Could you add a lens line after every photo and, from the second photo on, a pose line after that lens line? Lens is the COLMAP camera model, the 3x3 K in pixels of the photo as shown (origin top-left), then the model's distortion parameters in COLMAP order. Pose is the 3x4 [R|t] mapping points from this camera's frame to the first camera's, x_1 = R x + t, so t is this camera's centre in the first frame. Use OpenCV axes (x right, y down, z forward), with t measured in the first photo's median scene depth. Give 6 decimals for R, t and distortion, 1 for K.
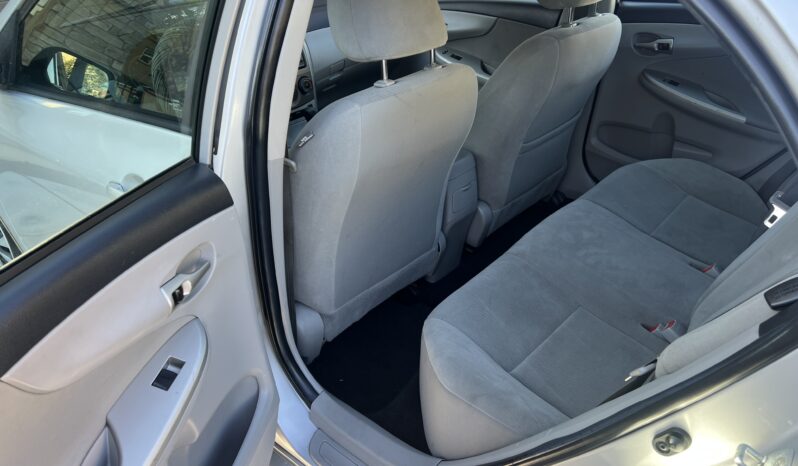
lens RADIAL K [[598.7, 0, 412.6], [0, 598.7, 246.1], [0, 0, 1]] dist [0.074337, -0.135222]
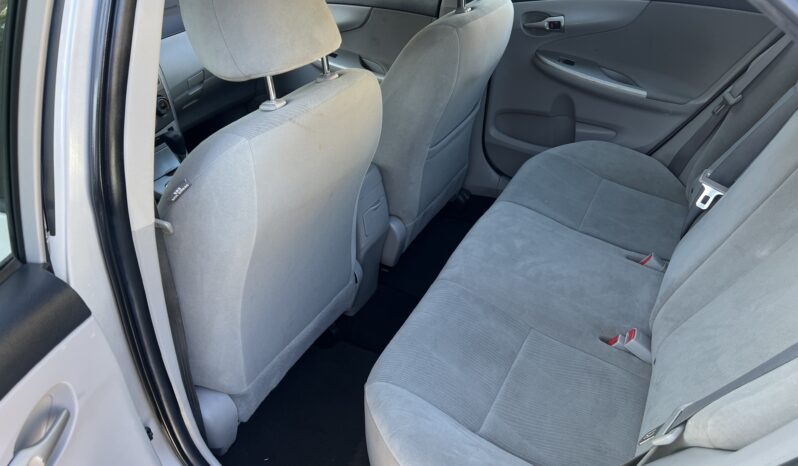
lens RADIAL K [[598.7, 0, 412.6], [0, 598.7, 246.1], [0, 0, 1]] dist [0.074337, -0.135222]
pose [[0.970634, -0.151286, 0.187035, -0.032867], [0.147845, 0.988483, 0.032296, -0.063947], [-0.189767, -0.003695, 0.981822, 0.142635]]
